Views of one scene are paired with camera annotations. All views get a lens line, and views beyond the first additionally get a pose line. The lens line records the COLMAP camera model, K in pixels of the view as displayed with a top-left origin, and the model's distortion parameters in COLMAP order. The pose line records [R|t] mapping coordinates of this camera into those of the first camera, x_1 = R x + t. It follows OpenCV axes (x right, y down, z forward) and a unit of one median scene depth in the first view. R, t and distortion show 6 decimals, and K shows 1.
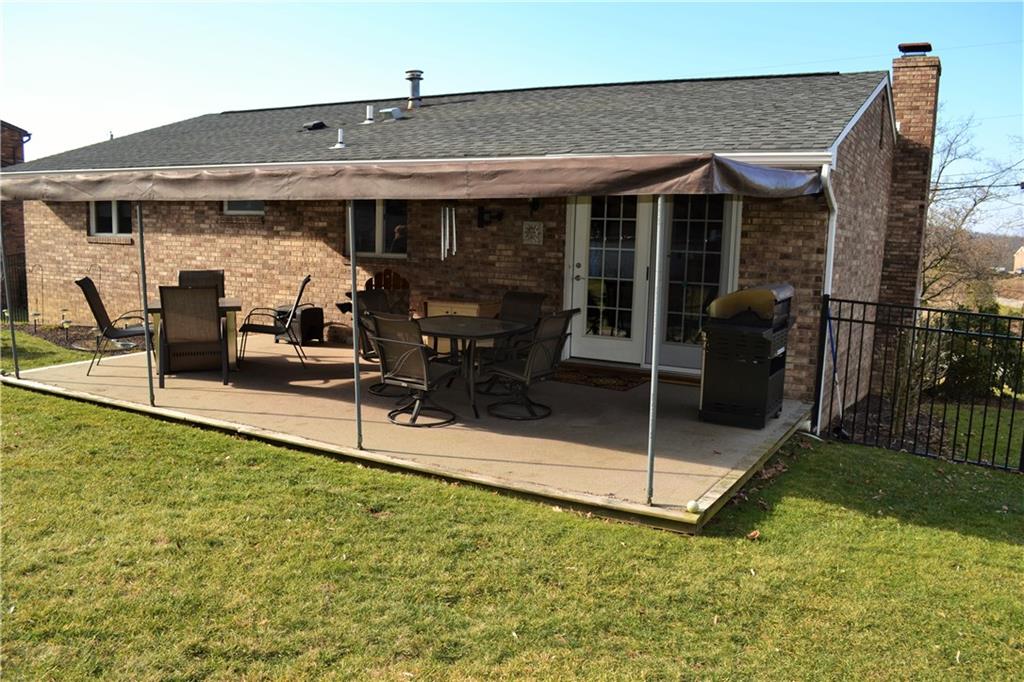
lens RADIAL K [[846.7, 0, 509.1], [0, 846.7, 359.0], [0, 0, 1]] dist [-0.086936, 0.002087]
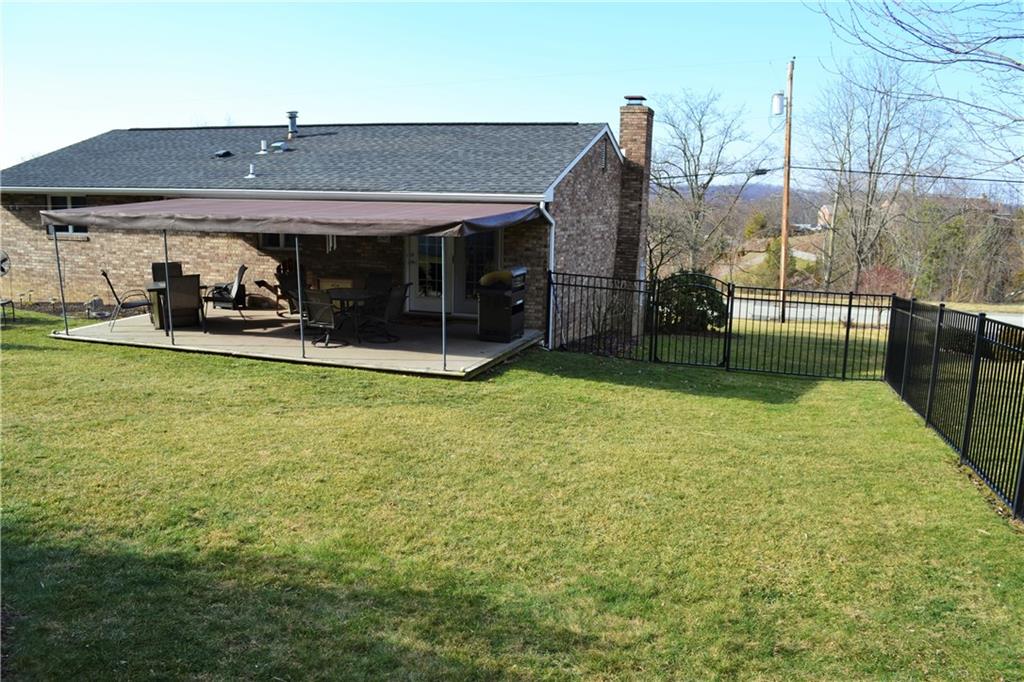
lens RADIAL K [[846.7, 0, 509.1], [0, 846.7, 359.0], [0, 0, 1]] dist [-0.086936, 0.002087]
pose [[0.982718, -0.042382, 0.180194, -0.039437], [0.034201, 0.998249, 0.048269, 0.020129], [-0.181924, -0.041272, 0.982446, -0.686248]]
